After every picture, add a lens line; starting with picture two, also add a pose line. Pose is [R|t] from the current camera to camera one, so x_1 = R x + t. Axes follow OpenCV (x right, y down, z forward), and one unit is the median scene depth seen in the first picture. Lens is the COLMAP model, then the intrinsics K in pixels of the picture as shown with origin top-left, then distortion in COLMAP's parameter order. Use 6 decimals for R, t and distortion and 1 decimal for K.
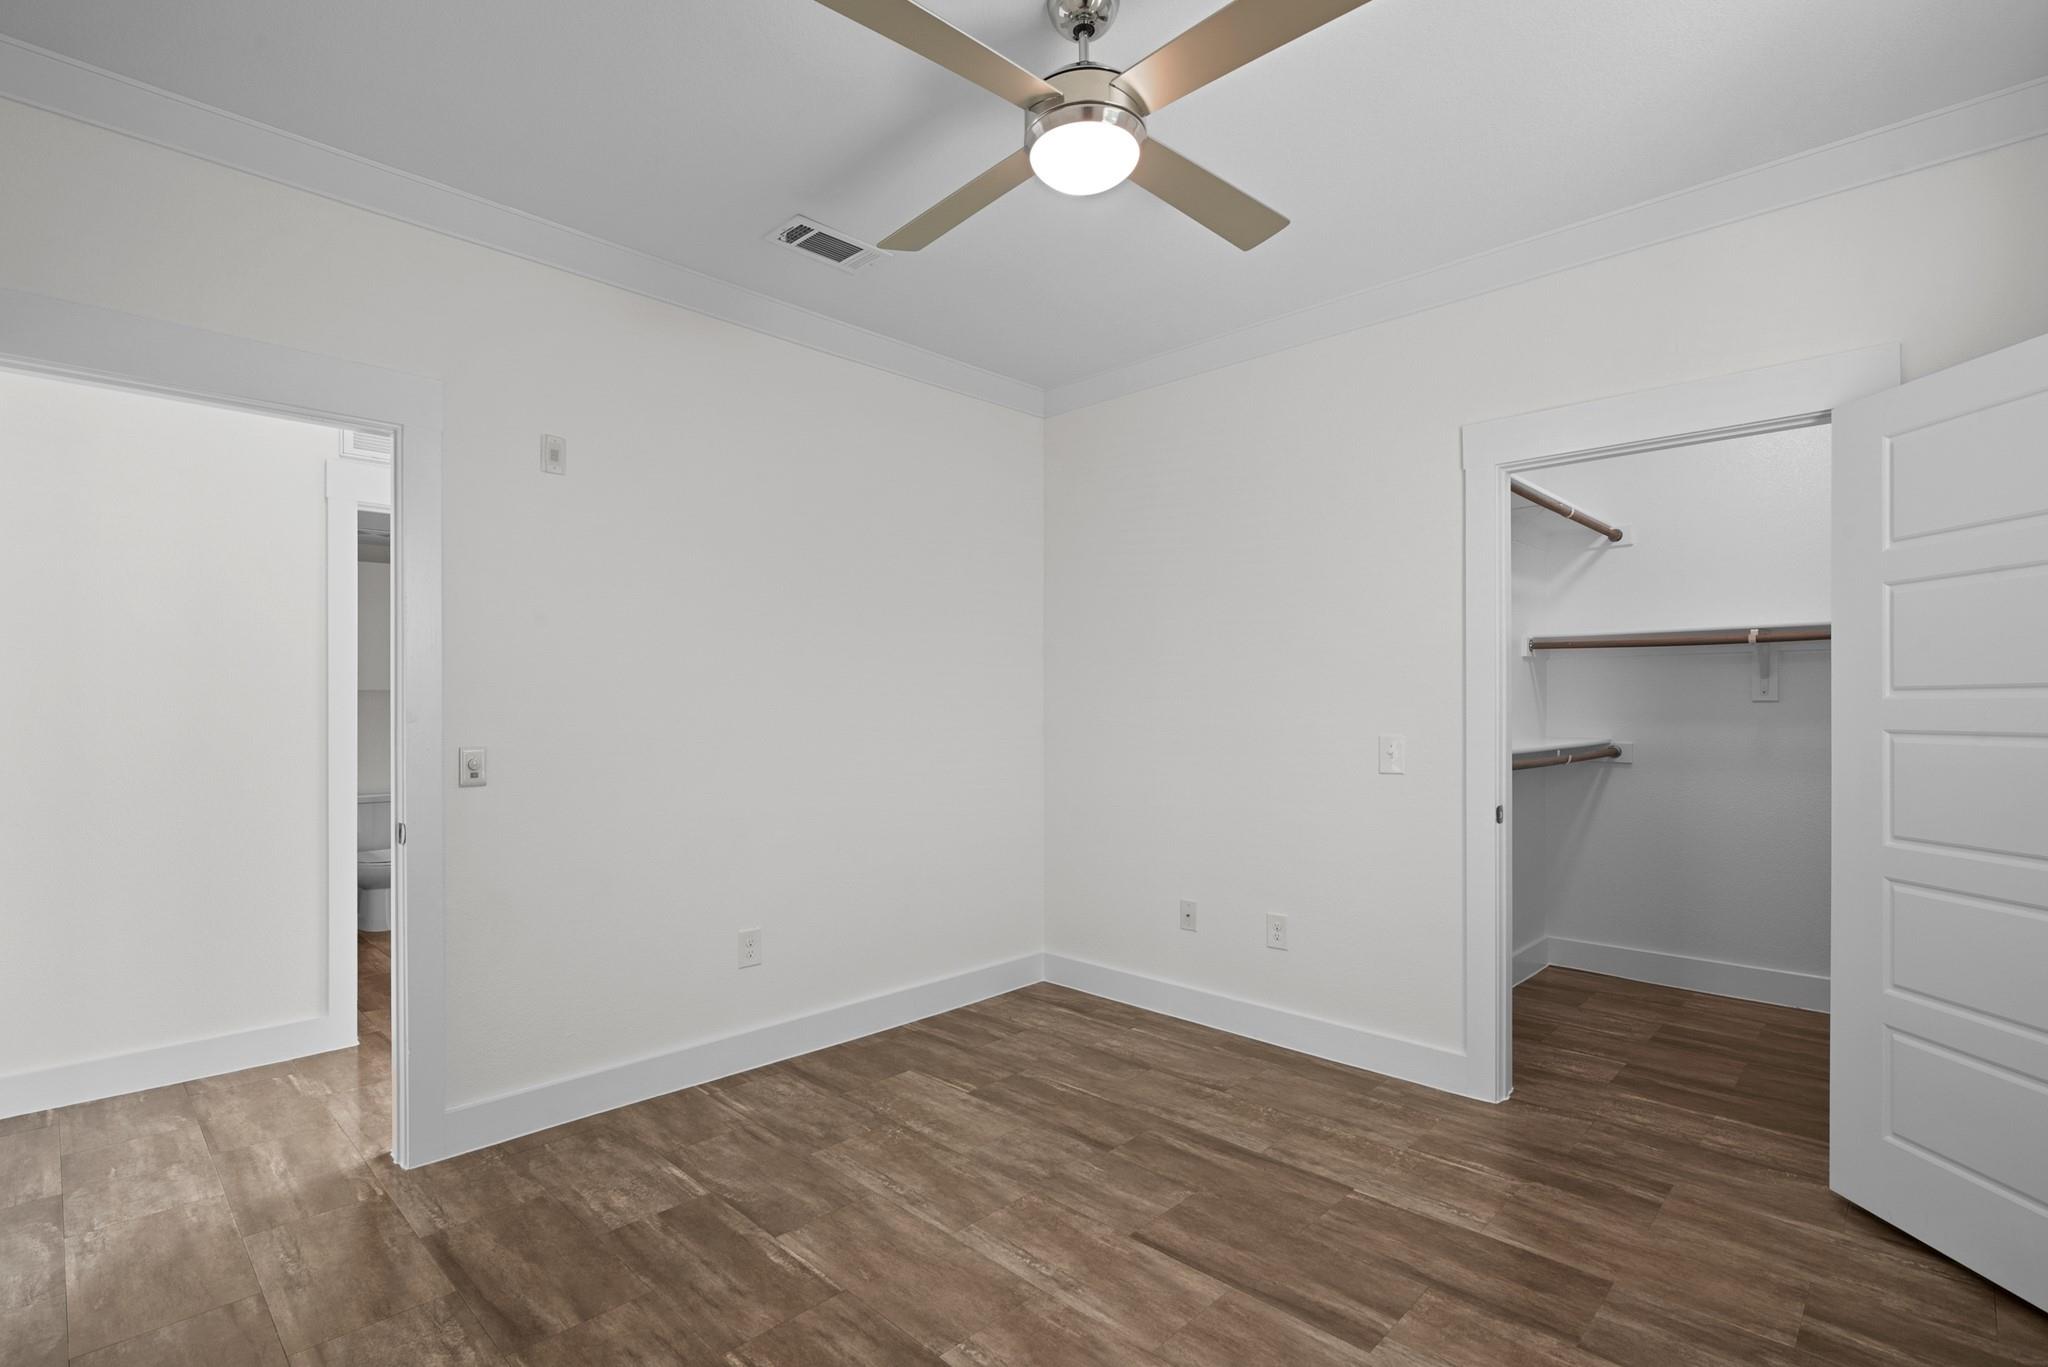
lens RADIAL K [[944.8, 0, 1030.8], [0, 944.8, 713.9], [0, 0, 1]] dist [0.012182, -0.000042]
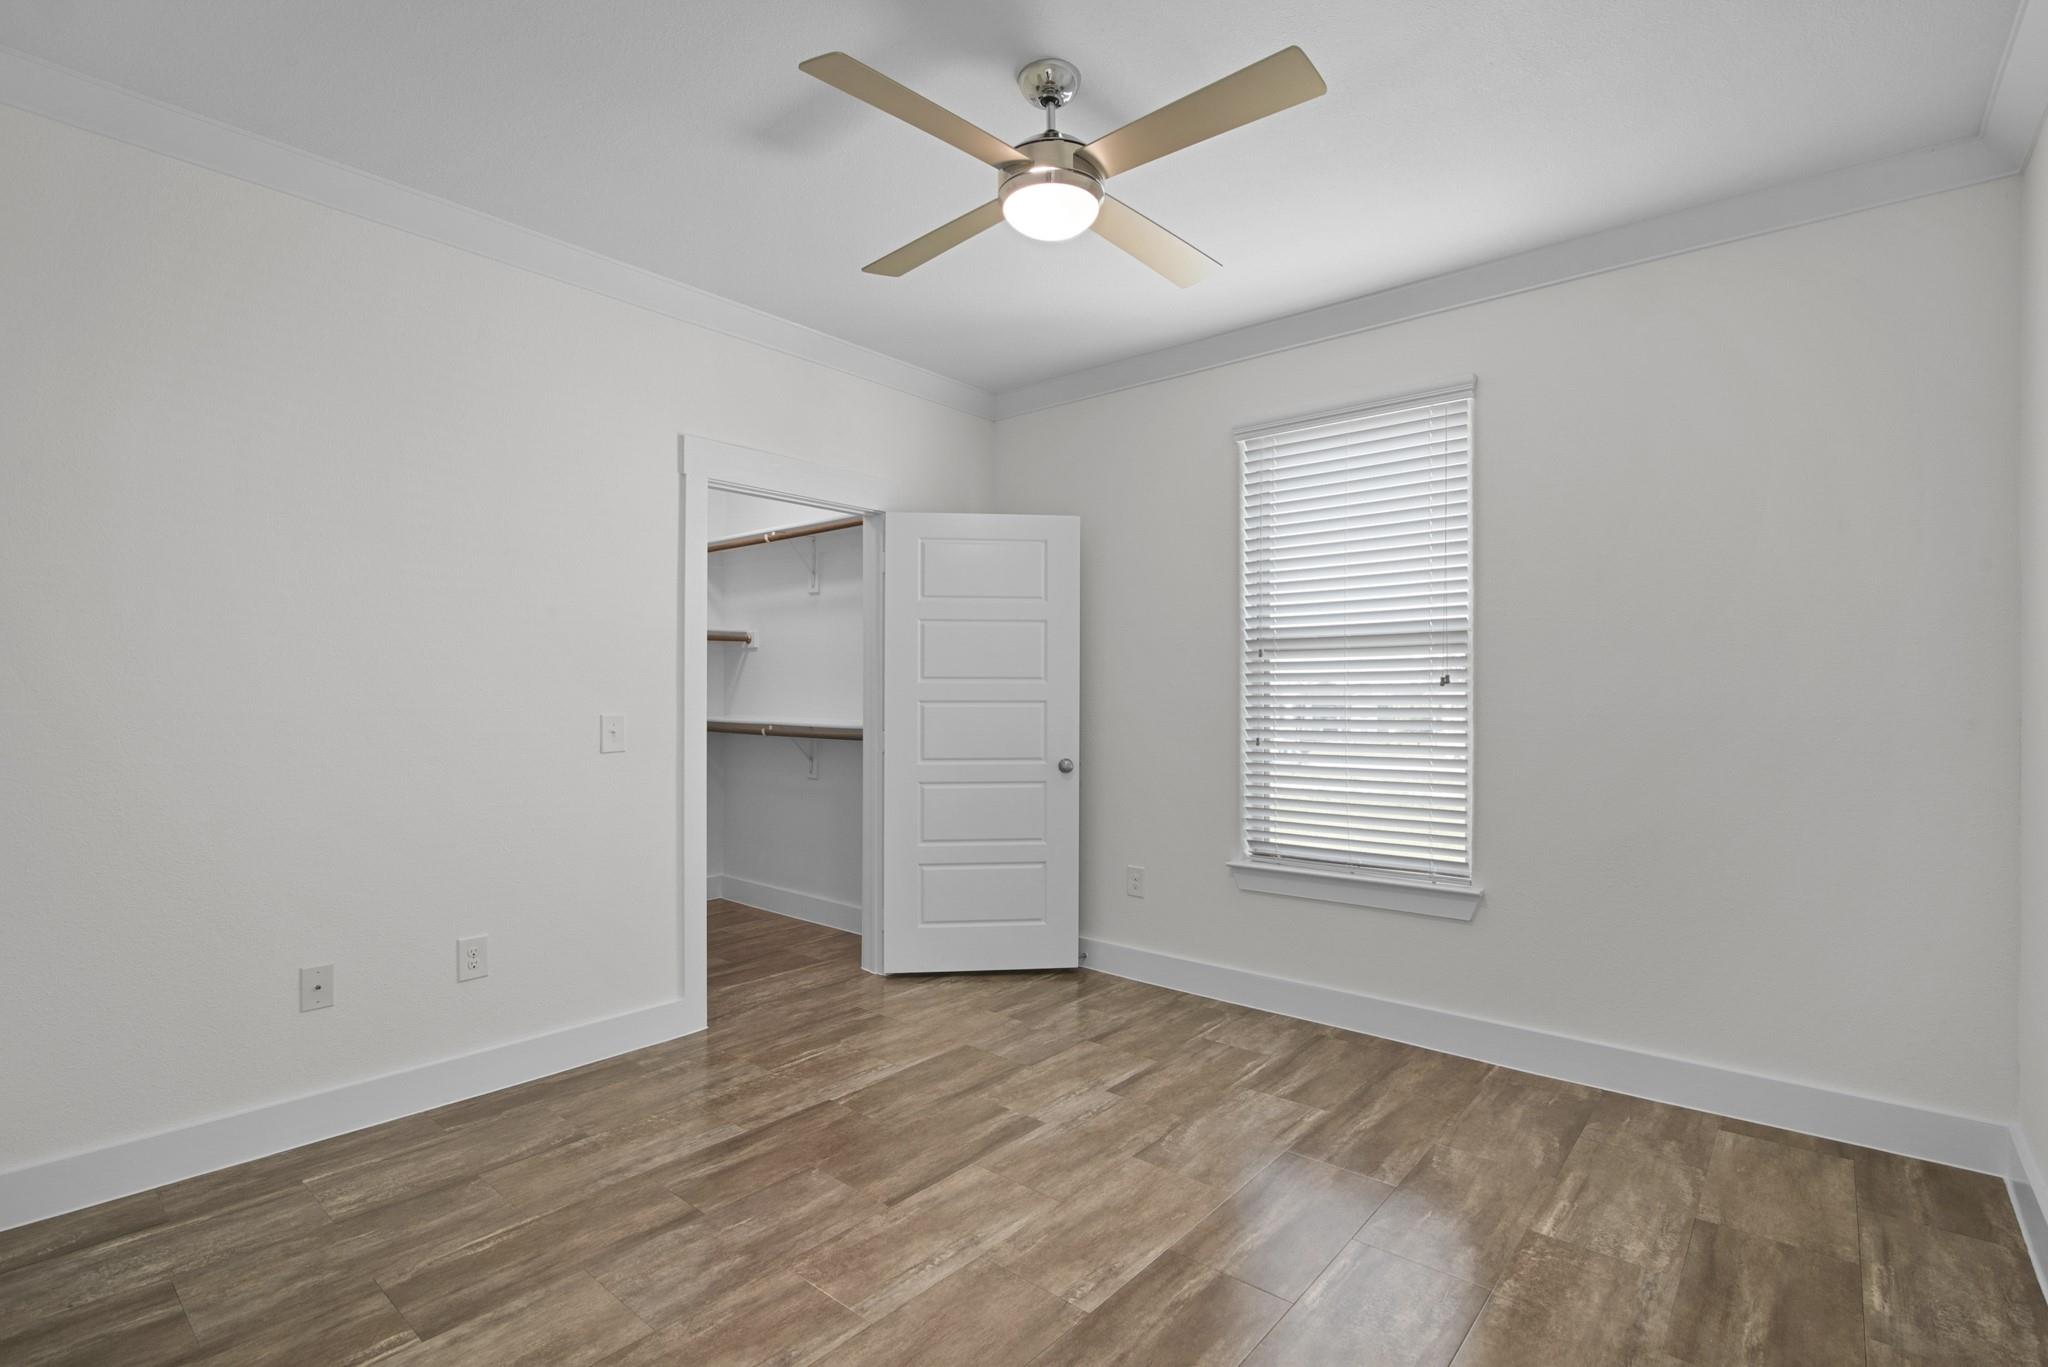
lens RADIAL K [[959.0, 0, 1024.8], [0, 959.0, 724.0], [0, 0, 1]] dist [-0.003307, -0.000104]
pose [[-0.062514, -0.025492, 0.997718, -0.729511], [-0.000955, 0.999675, 0.025482, 0.020089], [-0.998044, 0.000640, -0.062518, 0.760790]]
